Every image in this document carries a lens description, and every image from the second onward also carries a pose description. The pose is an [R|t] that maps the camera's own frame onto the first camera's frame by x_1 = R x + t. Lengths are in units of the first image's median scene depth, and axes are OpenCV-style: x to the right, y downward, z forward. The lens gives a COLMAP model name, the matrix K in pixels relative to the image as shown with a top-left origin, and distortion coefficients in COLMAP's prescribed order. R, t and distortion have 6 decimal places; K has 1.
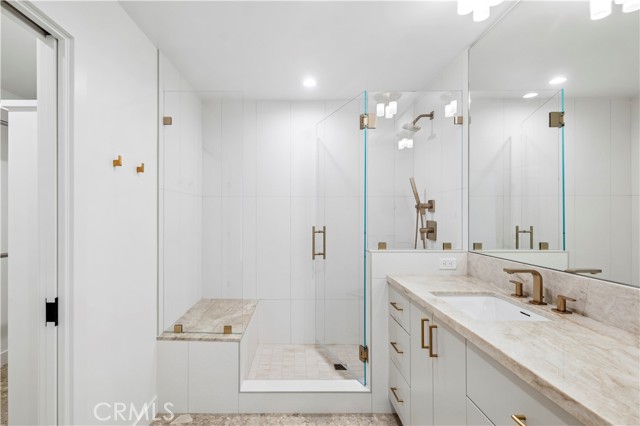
lens RADIAL K [[311.3, 0, 304.5], [0, 311.3, 216.1], [0, 0, 1]] dist [0.009123, 0.000720]
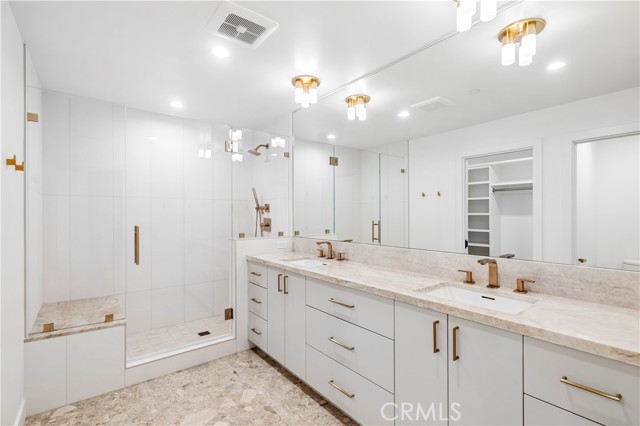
lens RADIAL K [[300.9, 0, 320.3], [0, 300.9, 214.2], [0, 0, 1]] dist [0.008781, -0.002014]
pose [[0.780150, 0.000157, 0.625592, -0.345532], [0.002301, 0.999992, -0.003119, 0.002595], [-0.625588, 0.003873, 0.780144, -0.314038]]
